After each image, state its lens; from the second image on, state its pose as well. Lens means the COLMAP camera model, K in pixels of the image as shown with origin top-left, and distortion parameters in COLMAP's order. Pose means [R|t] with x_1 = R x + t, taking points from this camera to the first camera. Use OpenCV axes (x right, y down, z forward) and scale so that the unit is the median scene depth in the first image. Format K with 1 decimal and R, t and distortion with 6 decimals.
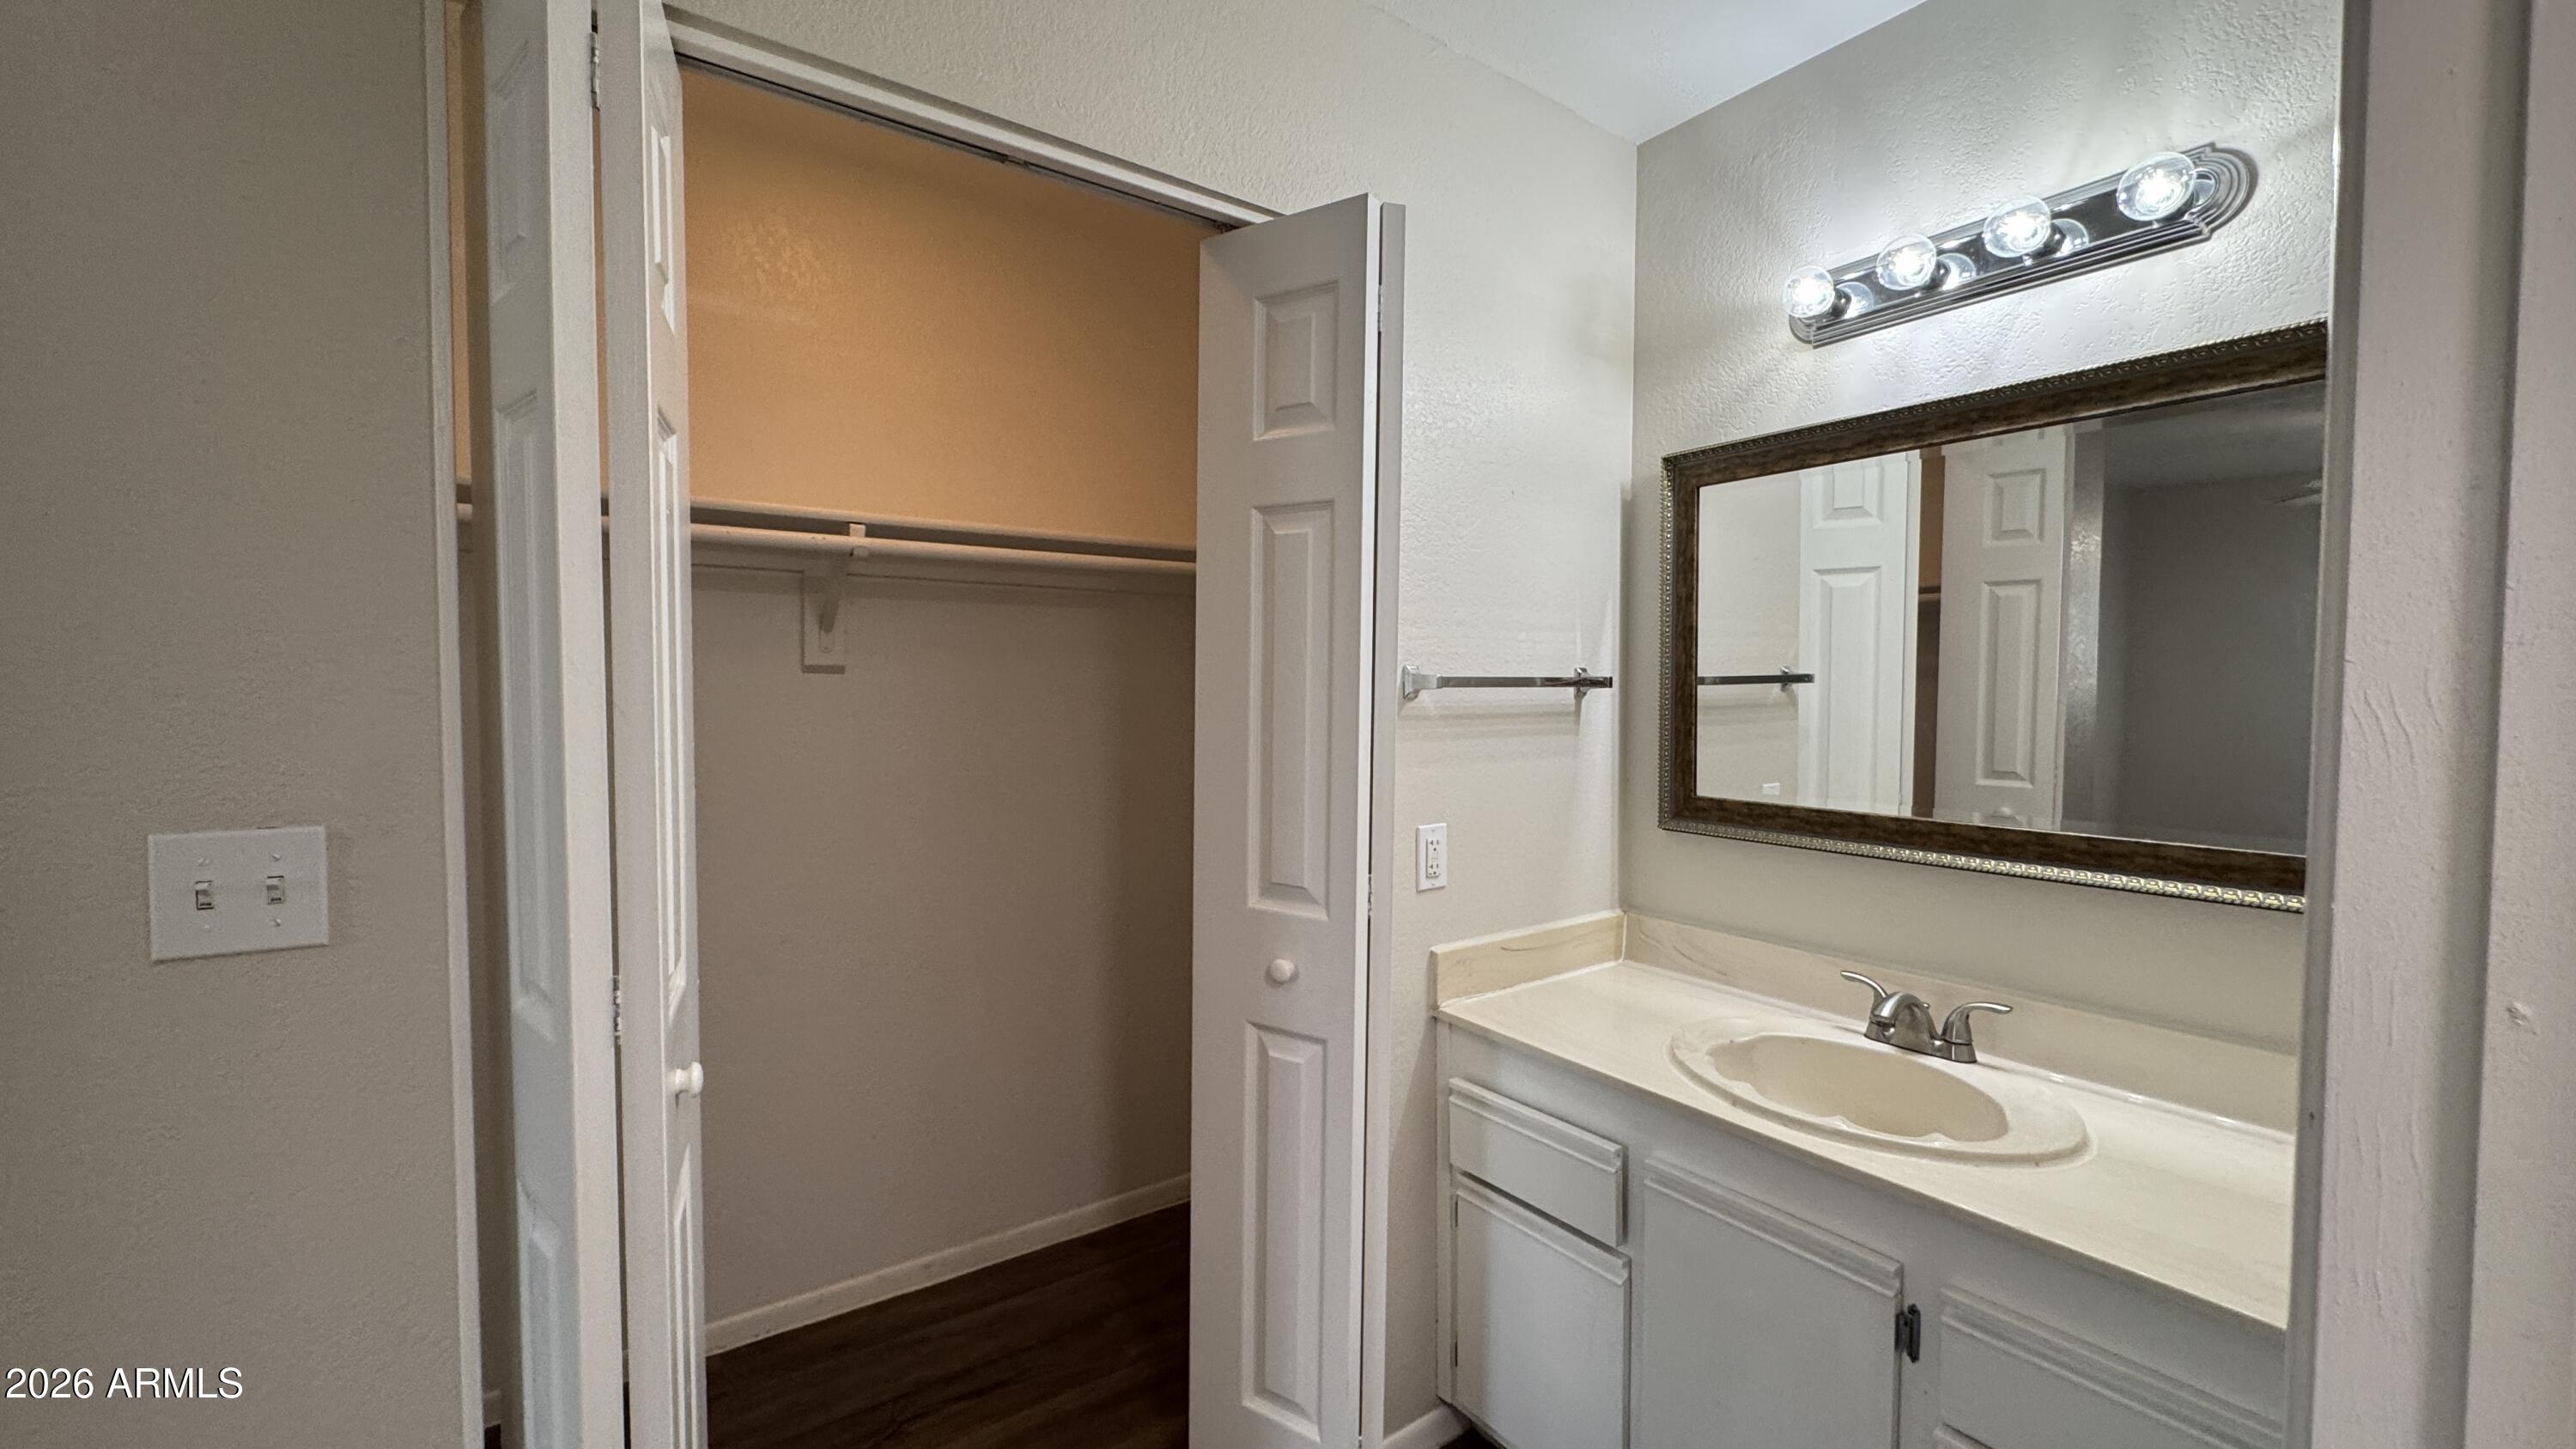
lens RADIAL K [[1038.5, 0, 1288.0], [0, 1038.5, 724.5], [0, 0, 1]] dist [-0.000776, -0.000004]
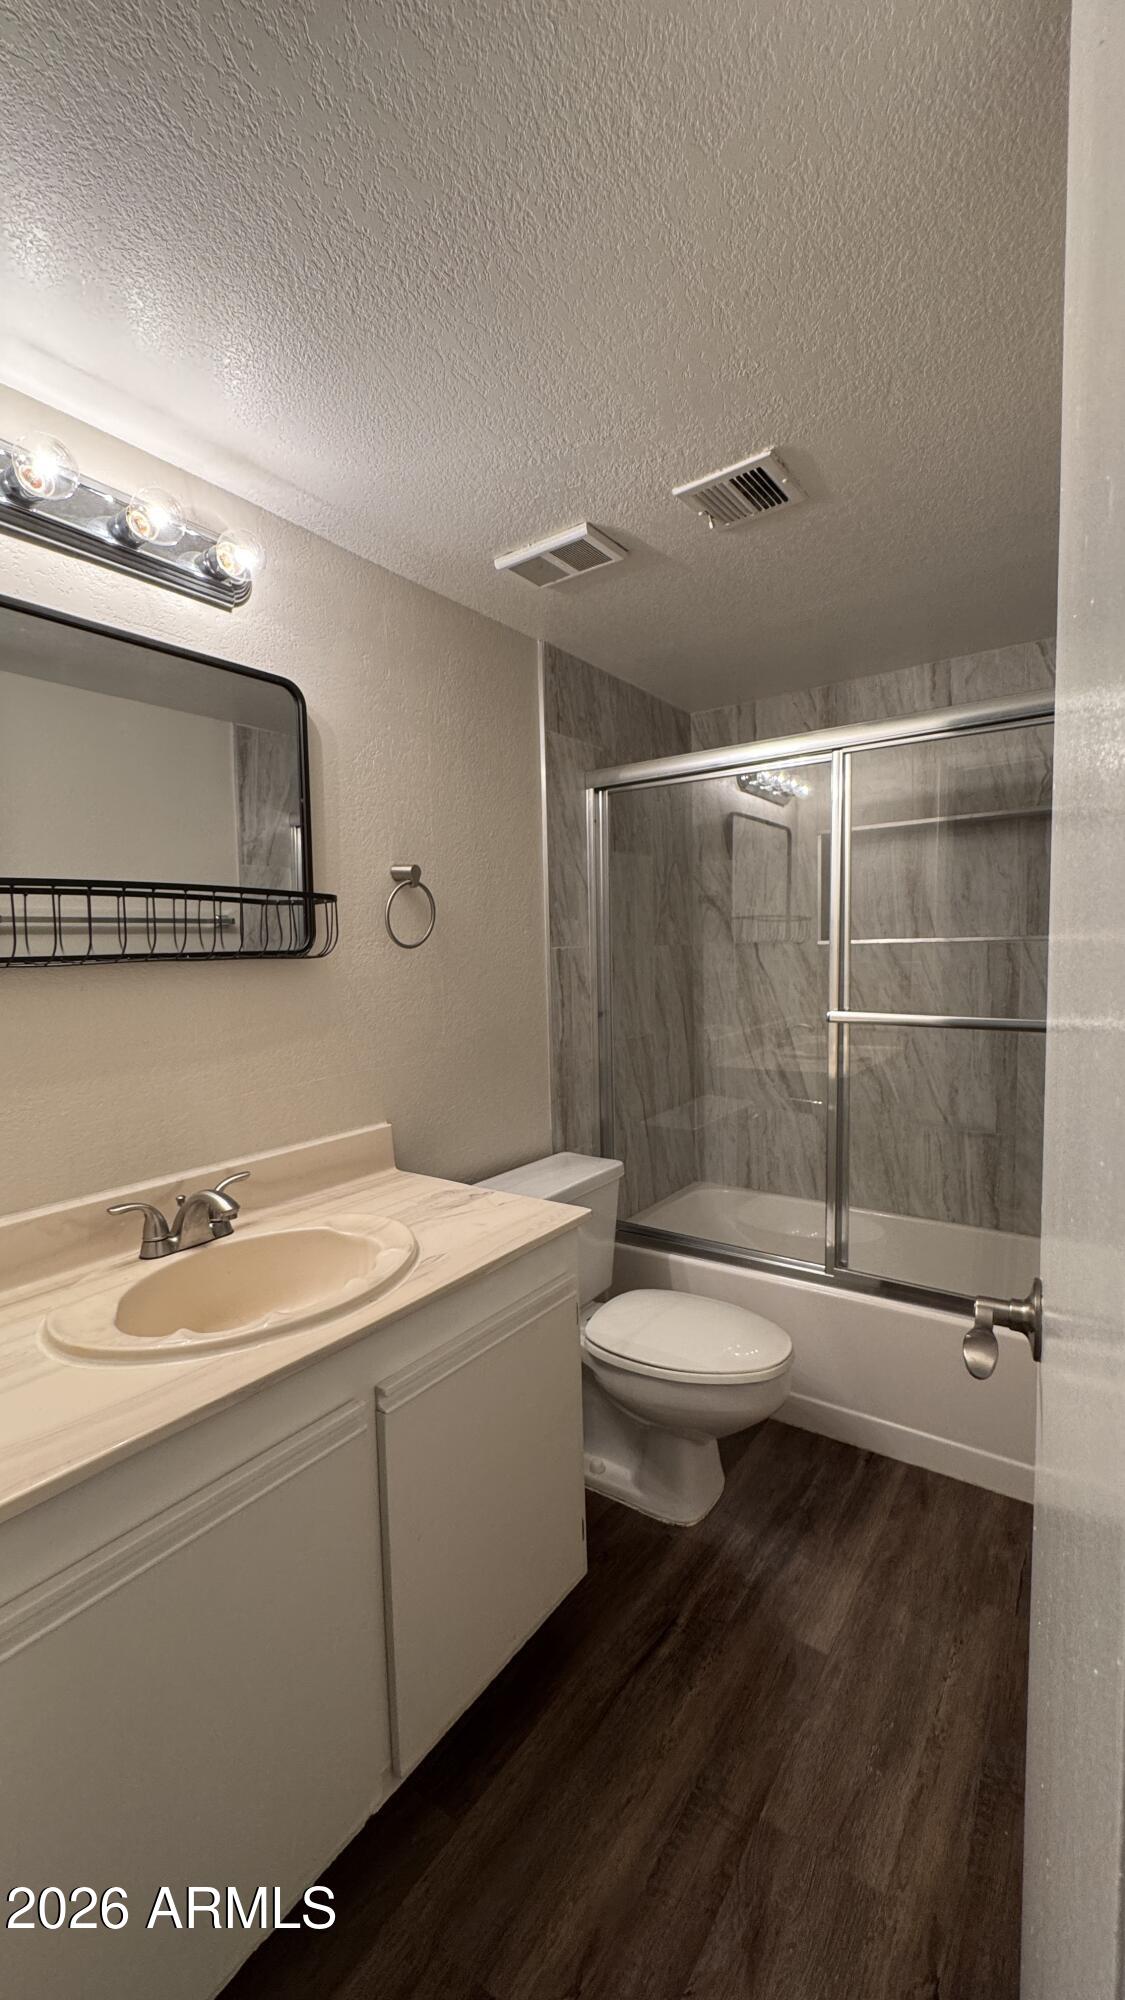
lens RADIAL K [[806.2, 0, 568.2], [0, 806.2, 1026.5], [0, 0, 1]] dist [-0.000776, -0.000004]
pose [[-0.332422, -0.085099, 0.939284, -0.332293], [0.062472, 0.991747, 0.111962, 0.008414], [-0.941060, 0.095897, -0.324362, 0.884989]]
